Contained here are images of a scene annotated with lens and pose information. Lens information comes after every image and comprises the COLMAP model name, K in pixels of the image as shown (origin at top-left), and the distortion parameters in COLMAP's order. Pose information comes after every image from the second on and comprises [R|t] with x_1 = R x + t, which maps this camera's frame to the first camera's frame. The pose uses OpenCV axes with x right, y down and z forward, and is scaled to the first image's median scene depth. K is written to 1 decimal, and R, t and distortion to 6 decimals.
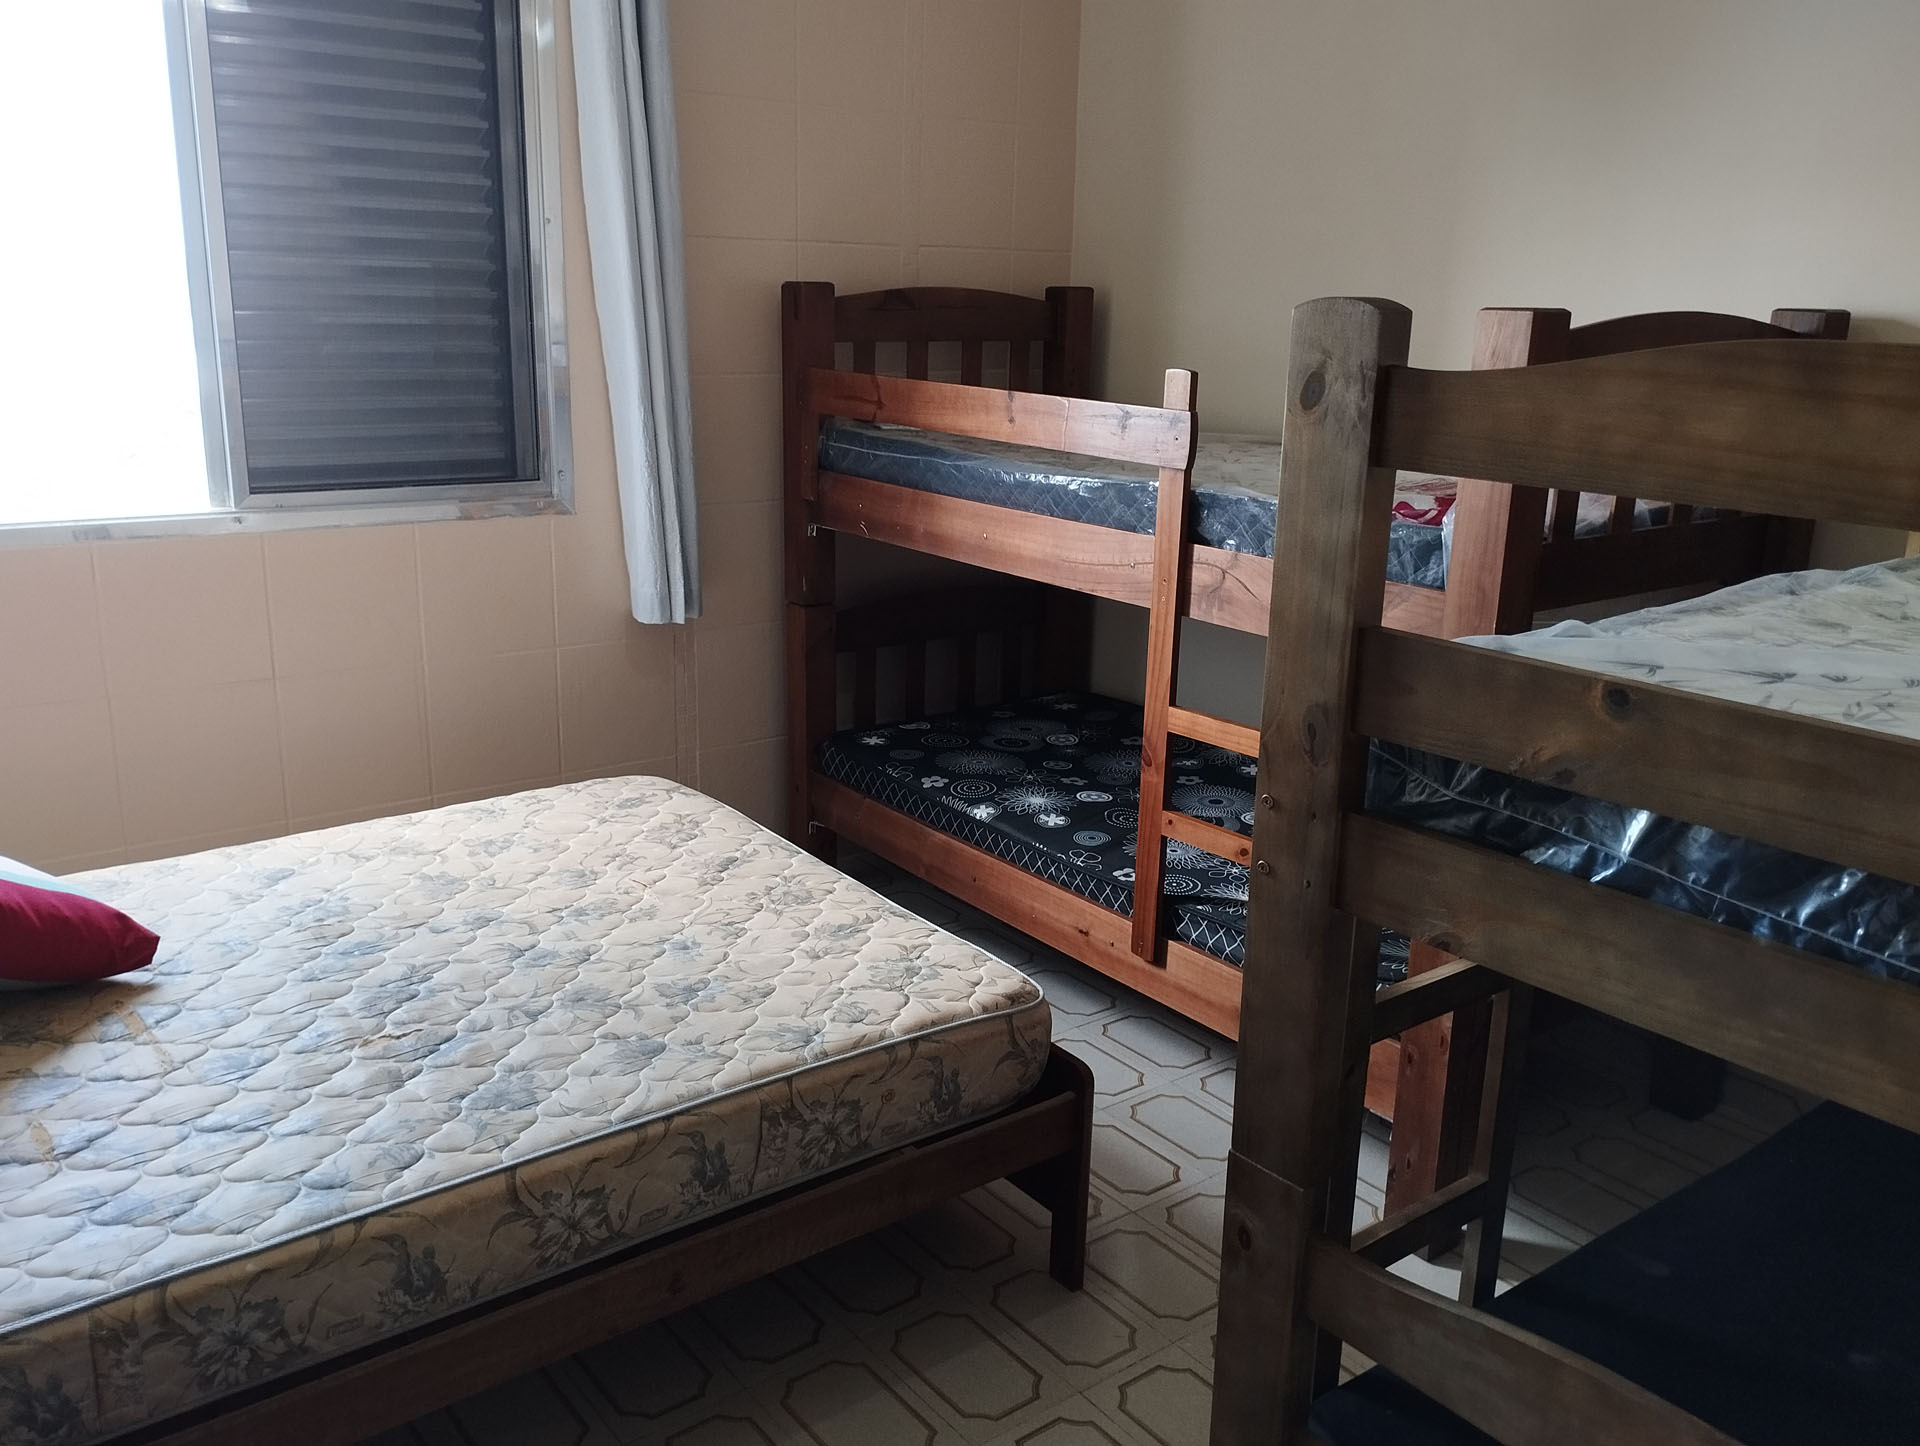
lens RADIAL K [[1593.8, 0, 968.6], [0, 1593.8, 728.8], [0, 0, 1]] dist [0.099784, -0.138331]
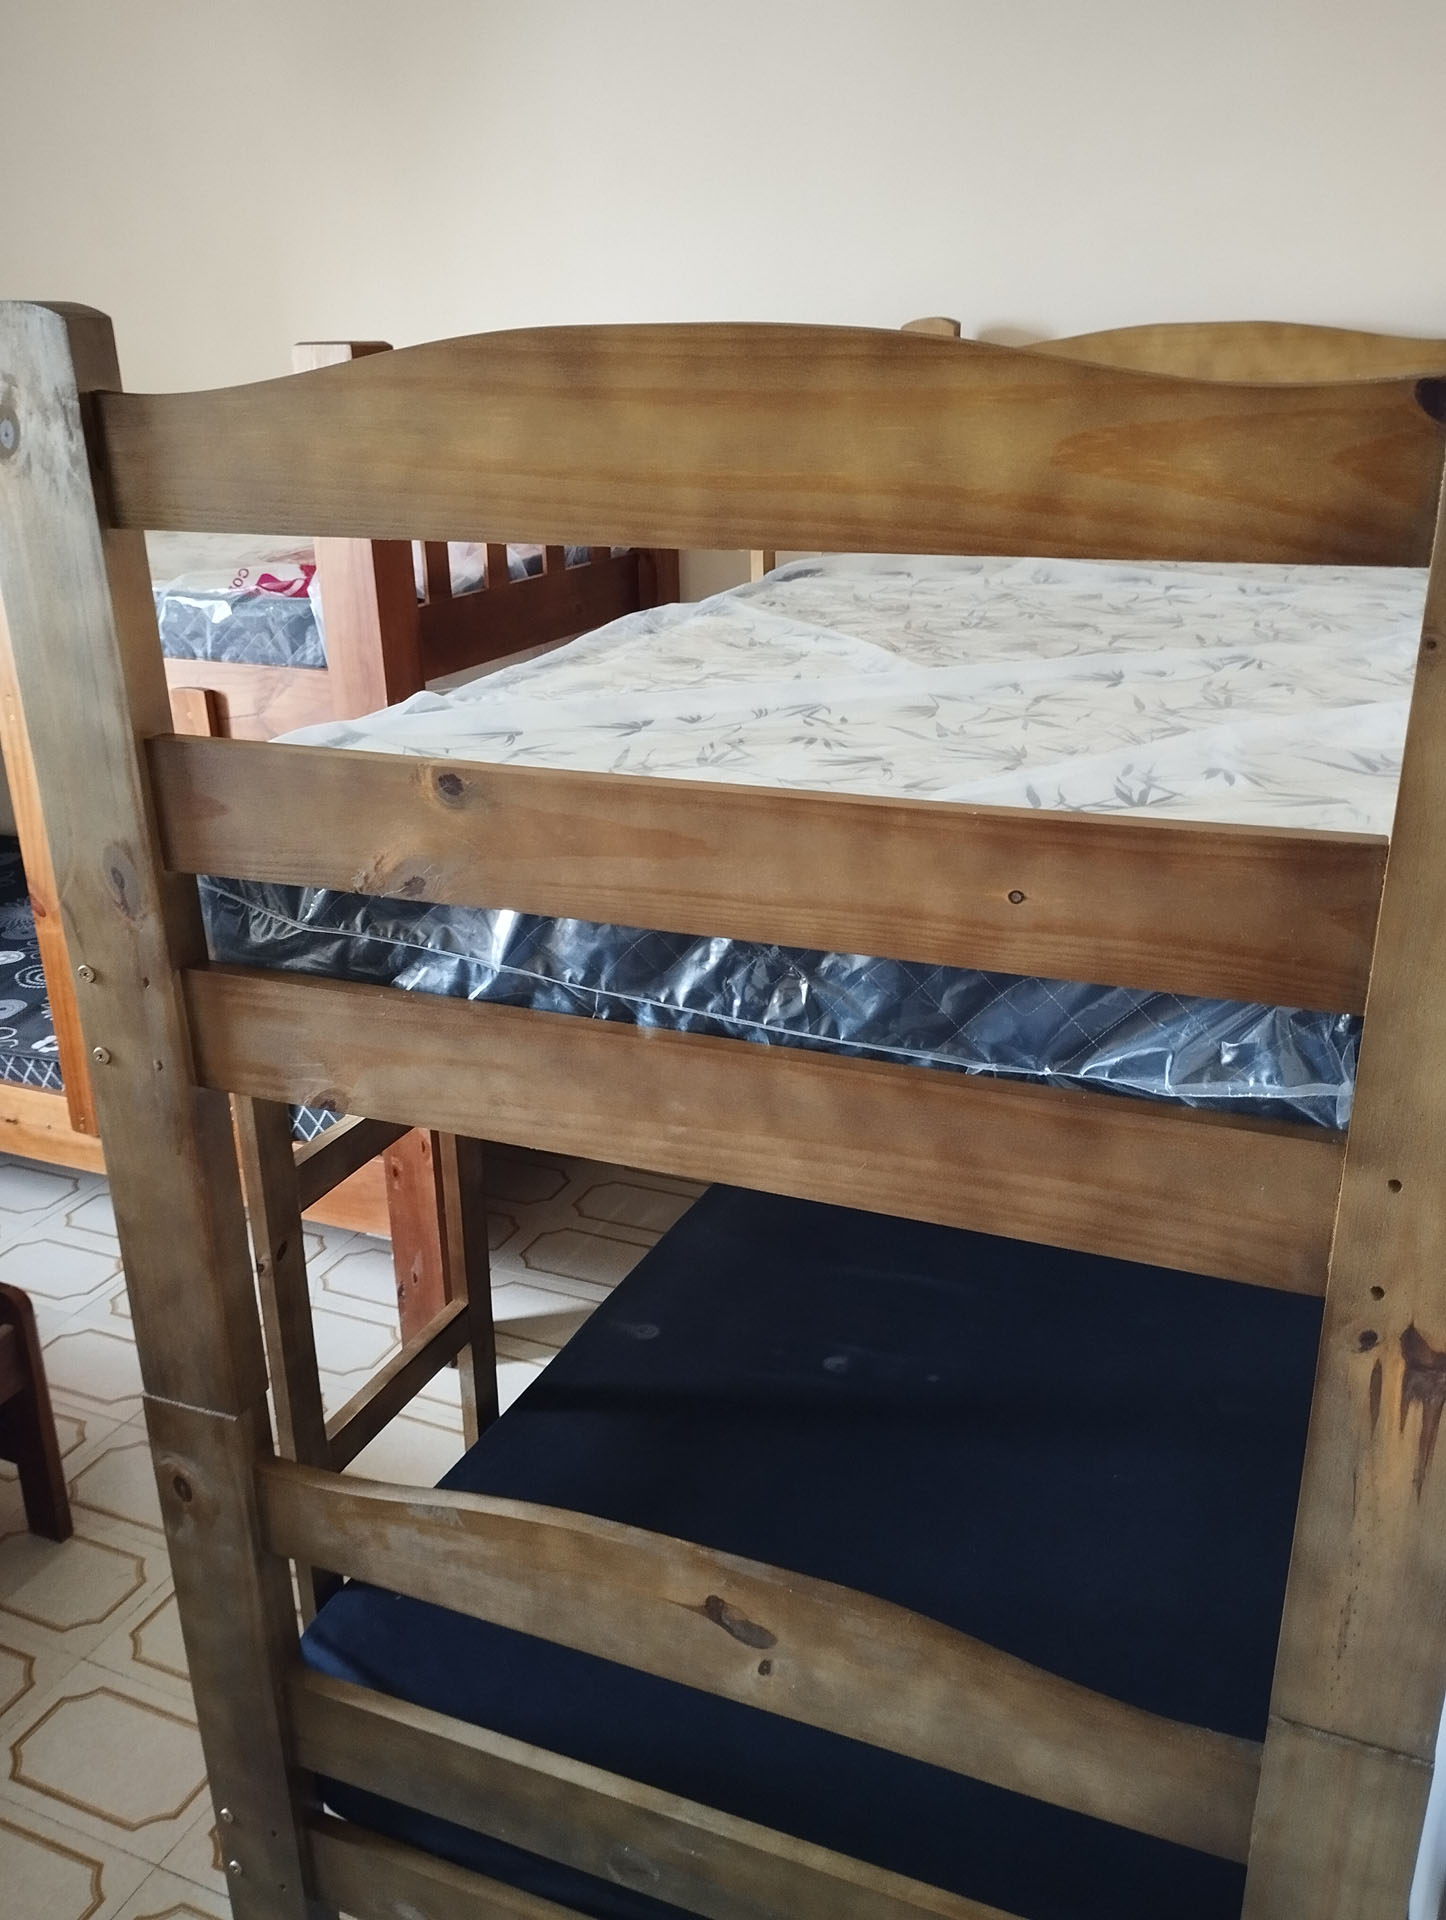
lens RADIAL K [[1593.8, 0, 734.0], [0, 1593.8, 958.7], [0, 0, 1]] dist [0.099784, -0.138331]
pose [[0.874930, -0.208078, 0.437266, 0.106900], [0.167241, 0.977254, 0.130404, -0.010594], [-0.454454, -0.040966, 0.889828, 0.135446]]
